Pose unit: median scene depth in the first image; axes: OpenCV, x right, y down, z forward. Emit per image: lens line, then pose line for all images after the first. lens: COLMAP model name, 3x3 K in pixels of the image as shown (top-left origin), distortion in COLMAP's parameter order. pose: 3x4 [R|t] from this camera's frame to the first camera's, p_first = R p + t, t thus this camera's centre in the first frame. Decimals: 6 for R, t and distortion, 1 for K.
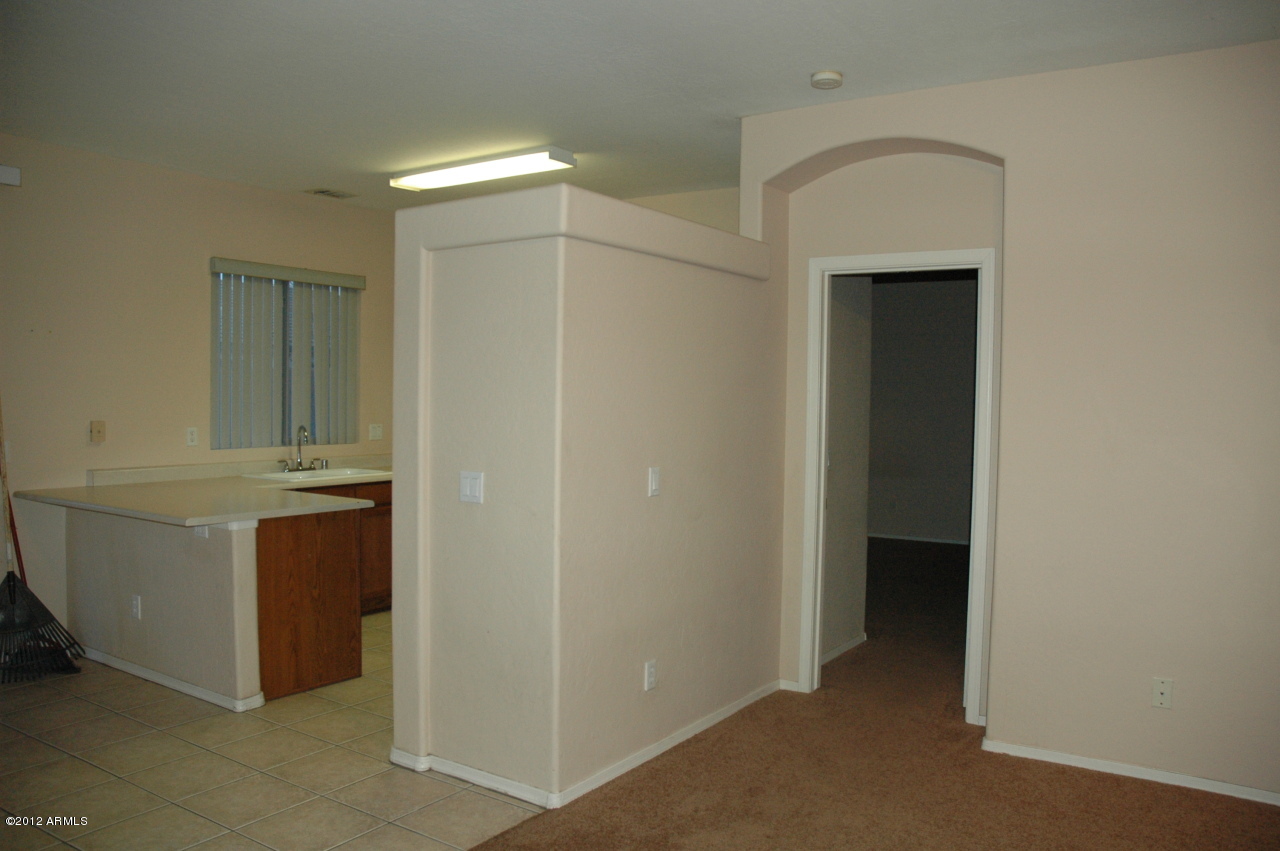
lens RADIAL K [[986.5, 0, 658.2], [0, 986.5, 433.1], [0, 0, 1]] dist [-0.179698, 0.159843]
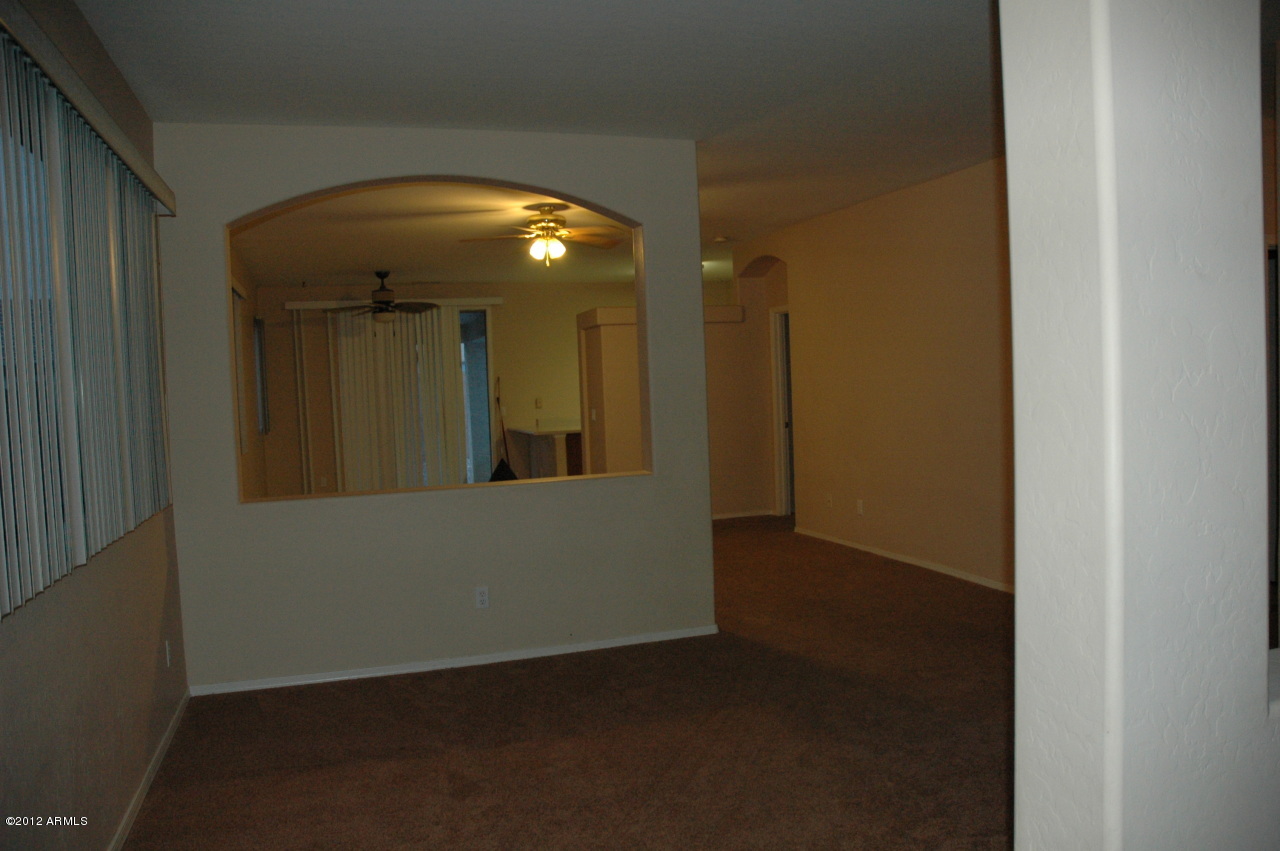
lens RADIAL K [[986.5, 0, 658.2], [0, 986.5, 433.1], [0, 0, 1]] dist [-0.179698, 0.159843]
pose [[0.788199, -0.014288, -0.615255, 1.255750], [0.028386, 0.999510, 0.013153, 0.055572], [0.614766, -0.027832, 0.788219, -0.817574]]
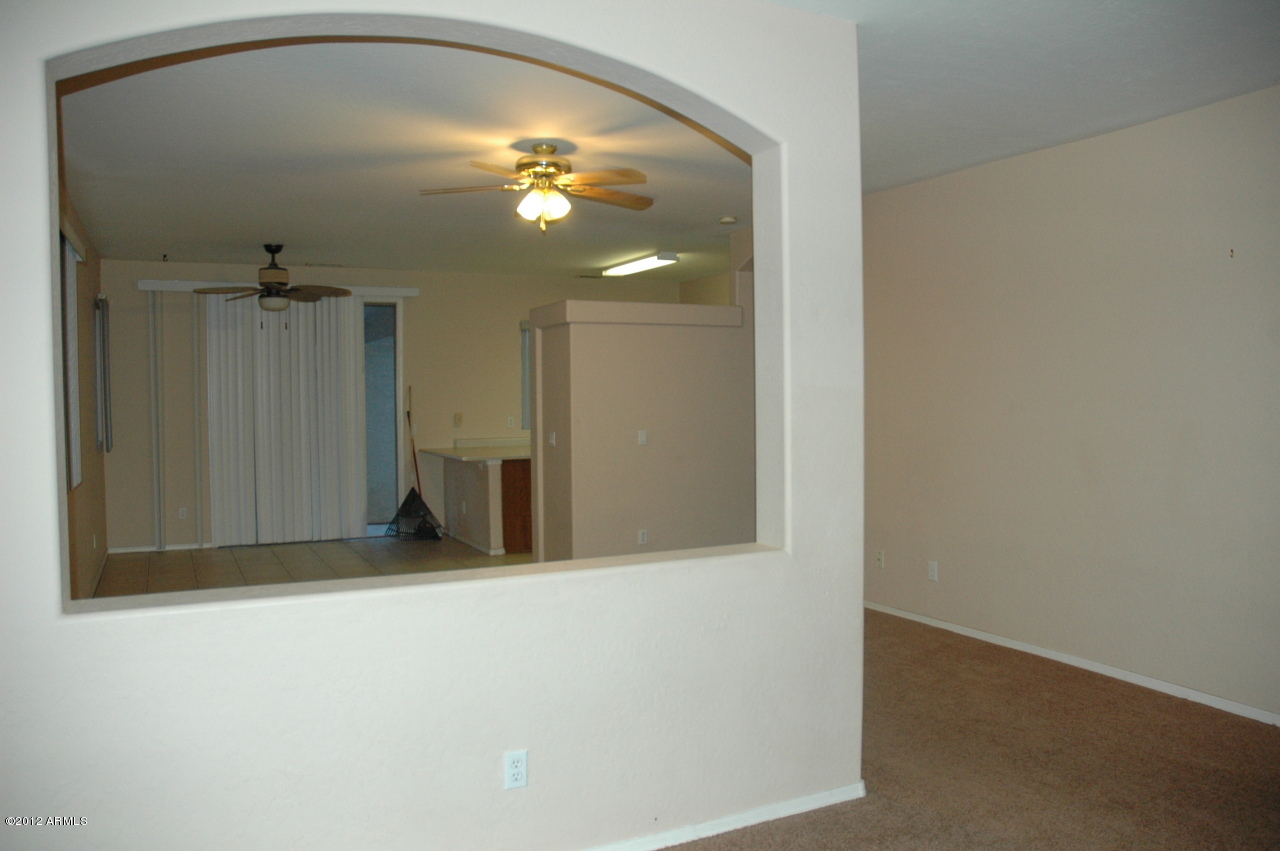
lens RADIAL K [[995.2, 0, 654.9], [0, 995.2, 430.6], [0, 0, 1]] dist [-0.175341, 0.167620]
pose [[0.865868, -0.005506, -0.500242, 0.824526], [0.003814, 0.999983, -0.004405, 0.035169], [0.500258, 0.001906, 0.865874, -0.582385]]
